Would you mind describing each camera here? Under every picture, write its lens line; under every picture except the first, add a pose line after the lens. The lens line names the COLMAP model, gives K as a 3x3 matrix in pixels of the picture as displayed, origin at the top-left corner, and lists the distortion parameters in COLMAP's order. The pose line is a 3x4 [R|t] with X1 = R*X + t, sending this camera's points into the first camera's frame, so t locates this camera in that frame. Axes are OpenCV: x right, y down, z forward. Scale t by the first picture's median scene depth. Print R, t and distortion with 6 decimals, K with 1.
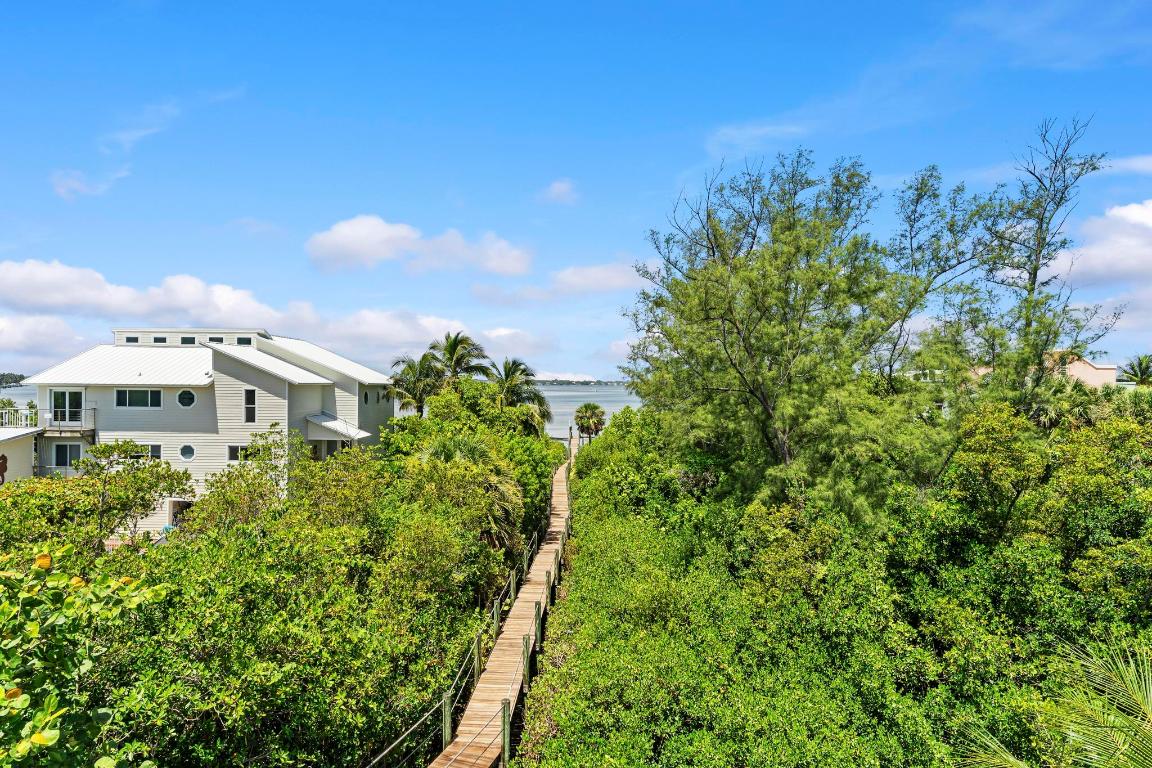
lens RADIAL K [[637.2, 0, 573.5], [0, 637.2, 384.6], [0, 0, 1]] dist [0.002689, 0.000483]
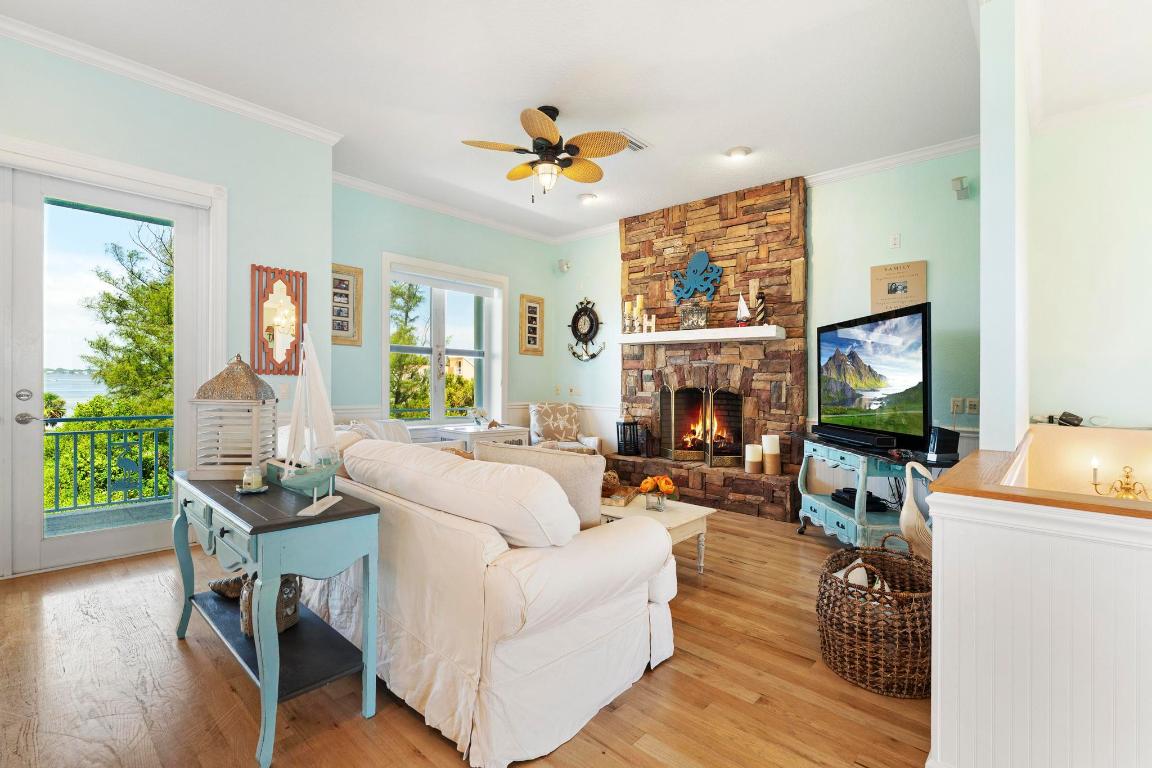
lens RADIAL K [[520.0, 0, 578.2], [0, 520.0, 389.9], [0, 0, 1]] dist [-0.001978, 0.000119]
pose [[0.679477, -0.006172, 0.733671, 0.000154], [-0.012183, 0.999732, 0.019693, -0.000627], [-0.733596, -0.022319, 0.679220, -0.260608]]
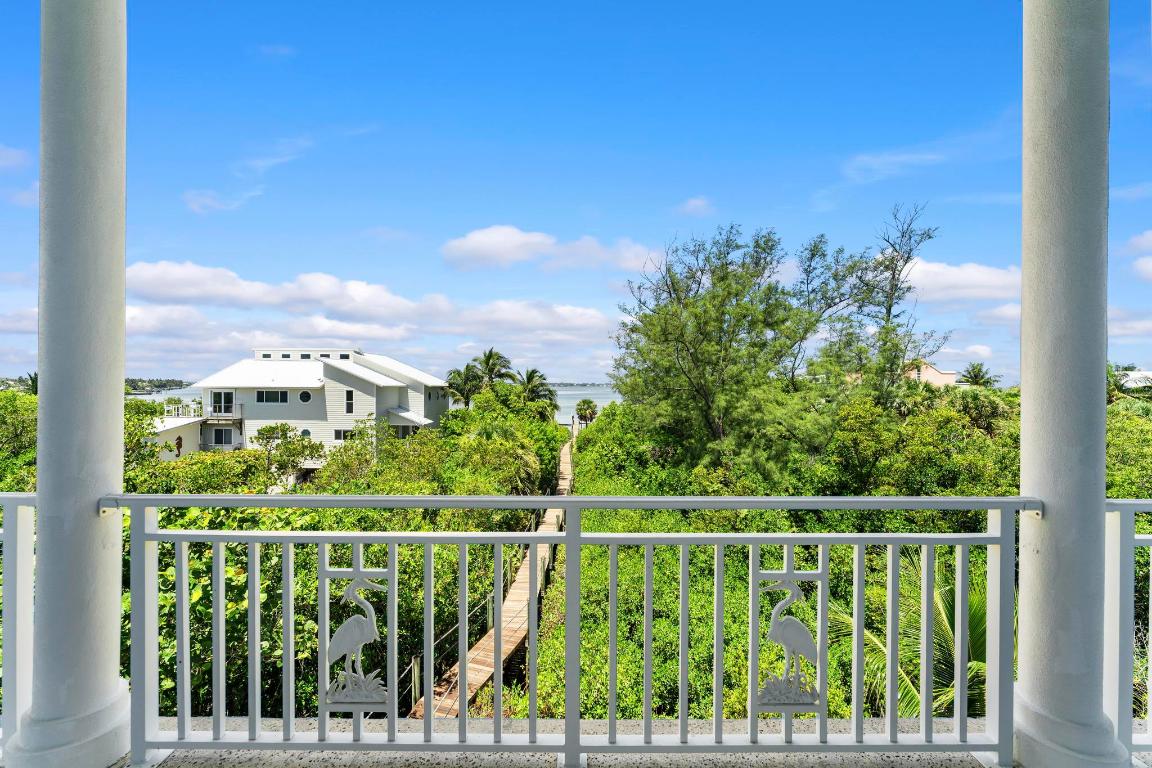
lens RADIAL K [[458.9, 0, 576.0], [0, 458.9, 384.0], [0, 0, 1]] dist [-0.000614, -0.000006]
pose [[0.999992, -0.003356, 0.002368, 0.000361], [0.003367, 0.999982, -0.004931, 0.000267], [-0.002352, 0.004939, 0.999985, -0.042341]]
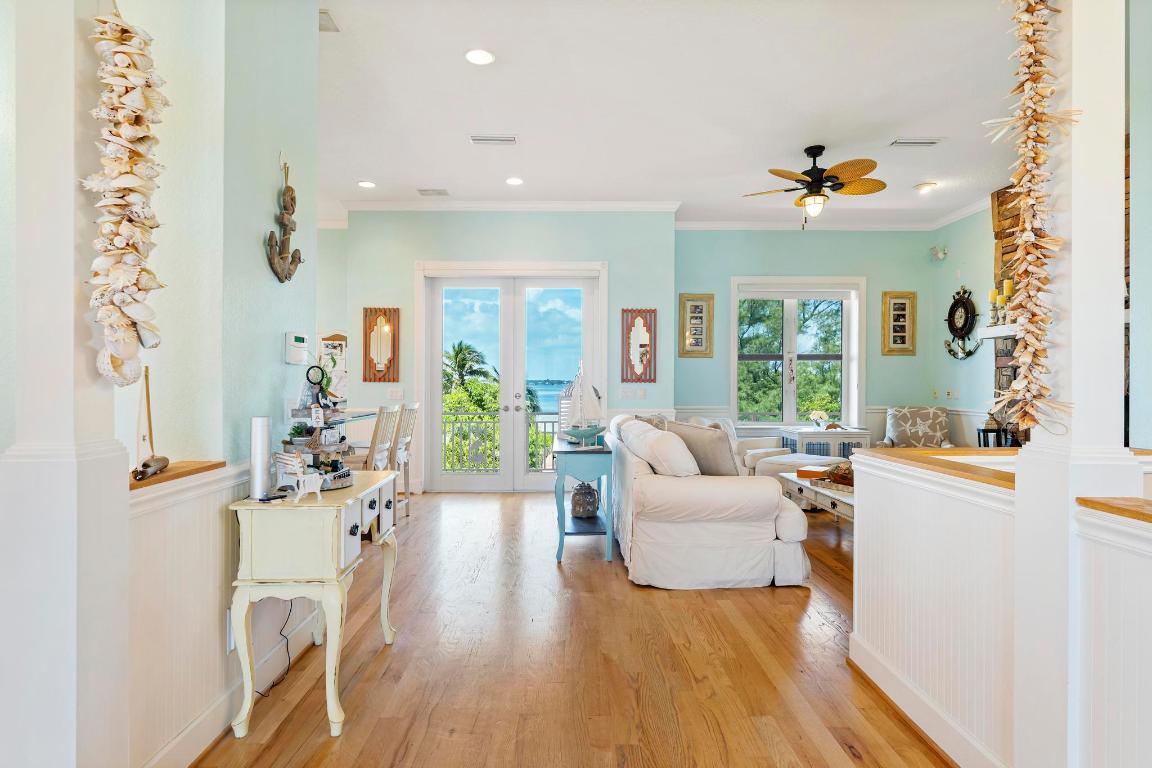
lens RADIAL K [[621.5, 0, 579.1], [0, 621.5, 385.5], [0, 0, 1]] dist [-0.001472, -0.000215]
pose [[0.999691, -0.008098, 0.023483, 0.022028], [0.008052, 0.999966, 0.002038, -0.000517], [-0.023499, -0.001848, 0.999722, -0.358165]]
